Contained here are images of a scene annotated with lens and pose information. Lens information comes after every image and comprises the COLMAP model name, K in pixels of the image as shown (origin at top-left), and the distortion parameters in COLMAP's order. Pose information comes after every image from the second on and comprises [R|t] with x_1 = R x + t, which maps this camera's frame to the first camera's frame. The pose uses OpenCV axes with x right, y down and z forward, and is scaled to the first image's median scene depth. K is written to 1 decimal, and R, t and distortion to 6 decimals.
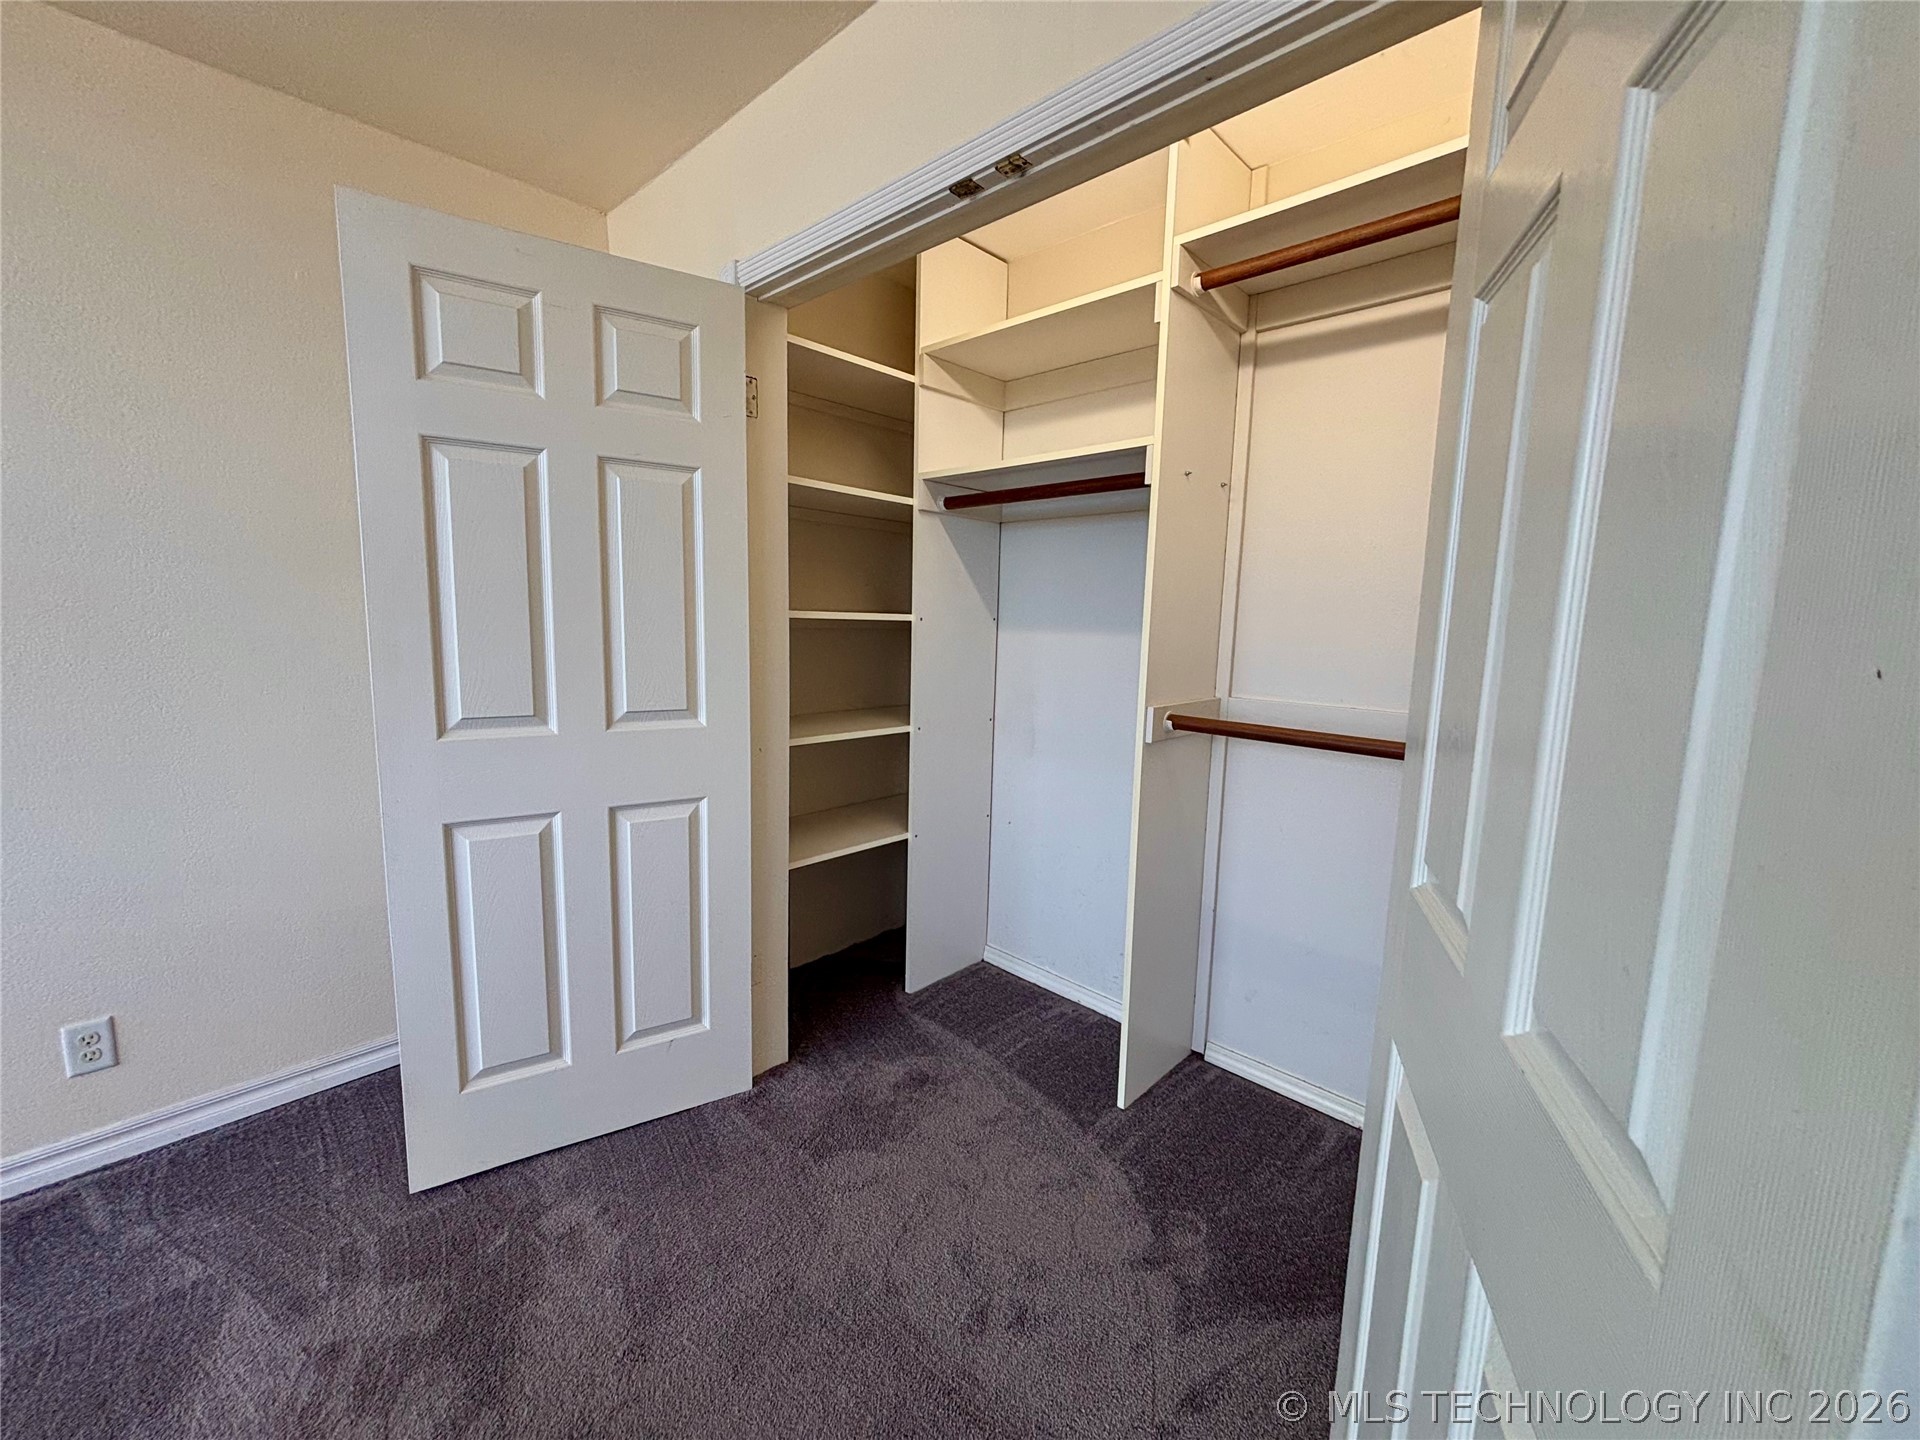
lens RADIAL K [[755.7, 0, 949.2], [0, 755.7, 722.1], [0, 0, 1]] dist [-0.001405, -0.000596]
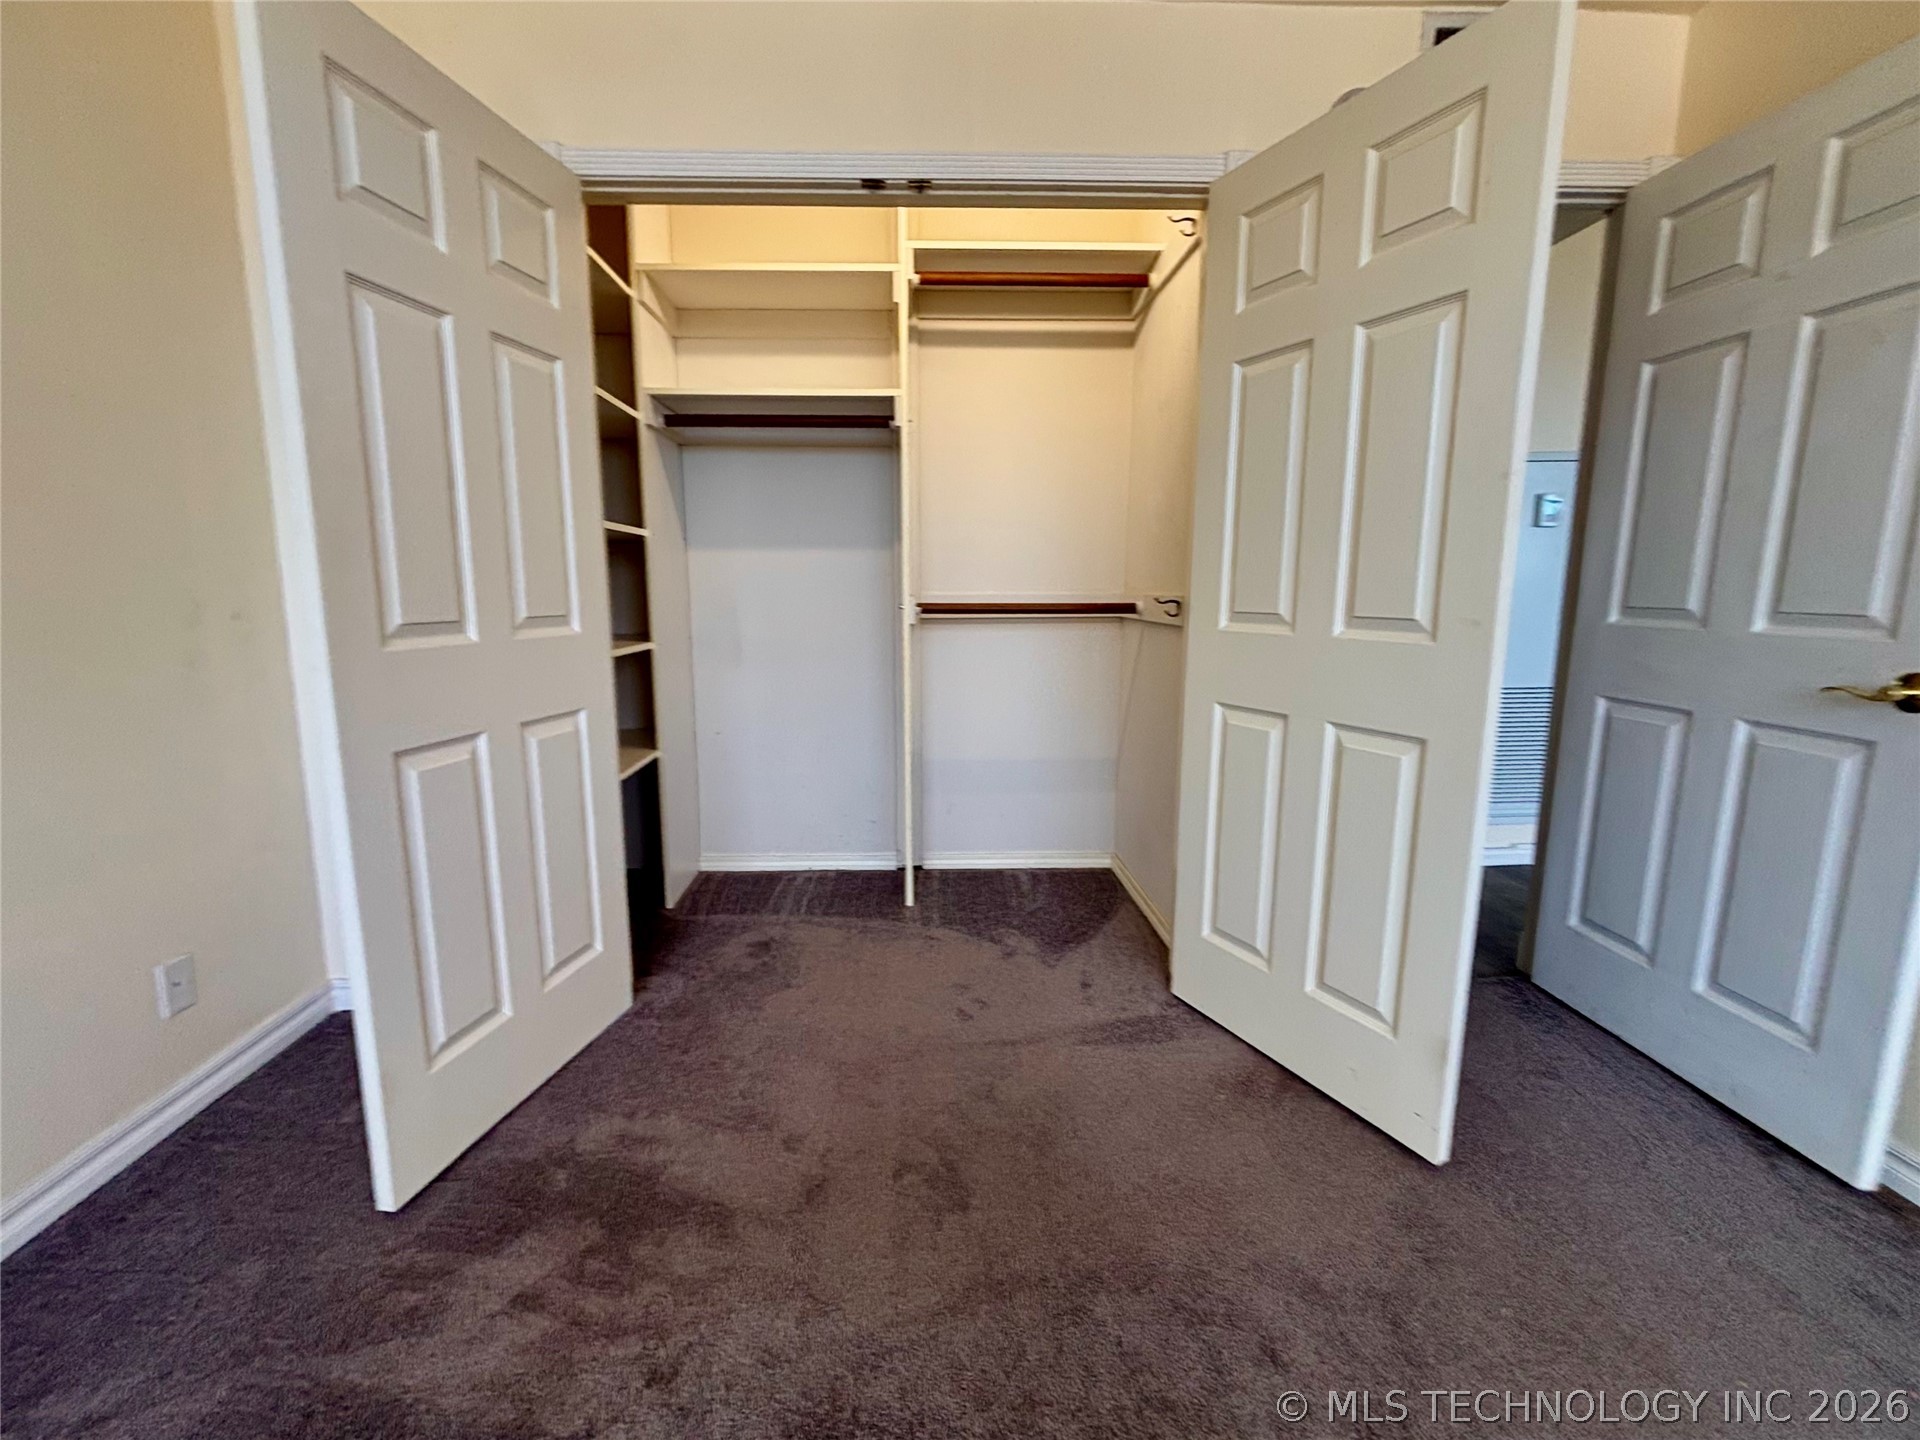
lens RADIAL K [[785.1, 0, 951.6], [0, 785.1, 713.6], [0, 0, 1]] dist [0.002284, -0.000217]
pose [[0.705715, -0.145937, 0.693303, -0.675571], [0.113870, 0.989198, 0.092313, 0.065459], [-0.699285, 0.013800, 0.714709, -0.041571]]
